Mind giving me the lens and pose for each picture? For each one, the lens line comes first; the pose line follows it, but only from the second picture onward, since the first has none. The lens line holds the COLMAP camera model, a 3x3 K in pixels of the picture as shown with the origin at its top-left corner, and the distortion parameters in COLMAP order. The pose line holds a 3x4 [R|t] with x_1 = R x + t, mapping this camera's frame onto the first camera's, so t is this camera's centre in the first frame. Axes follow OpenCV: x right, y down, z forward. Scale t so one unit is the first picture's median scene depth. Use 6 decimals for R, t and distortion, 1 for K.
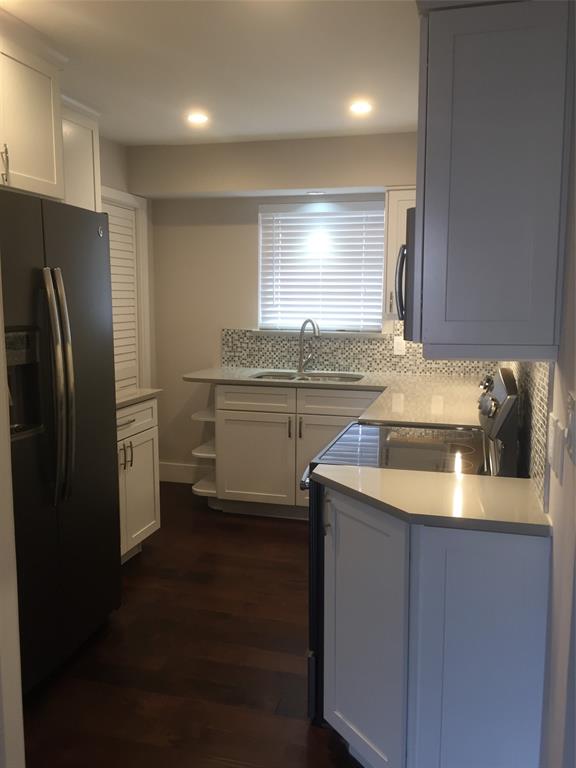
lens RADIAL K [[651.2, 0, 288.0], [0, 651.2, 384.0], [0, 0, 1]] dist [0.016726, -0.003888]
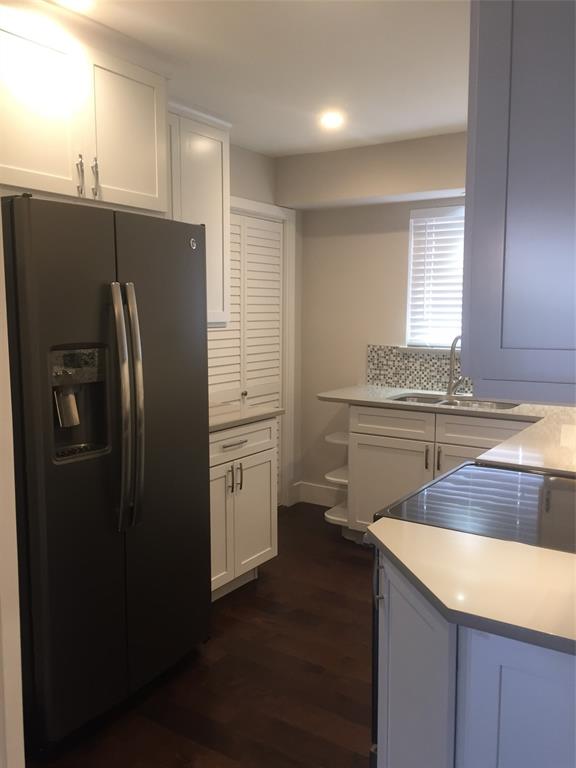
lens RADIAL K [[647.9, 0, 288.0], [0, 647.9, 384.0], [0, 0, 1]] dist [0.030101, 0.004662]
pose [[0.949480, 0.032651, -0.312124, 0.089204], [-0.038302, 0.999194, -0.011989, -0.014361], [0.311481, 0.023338, 0.949966, 0.091655]]
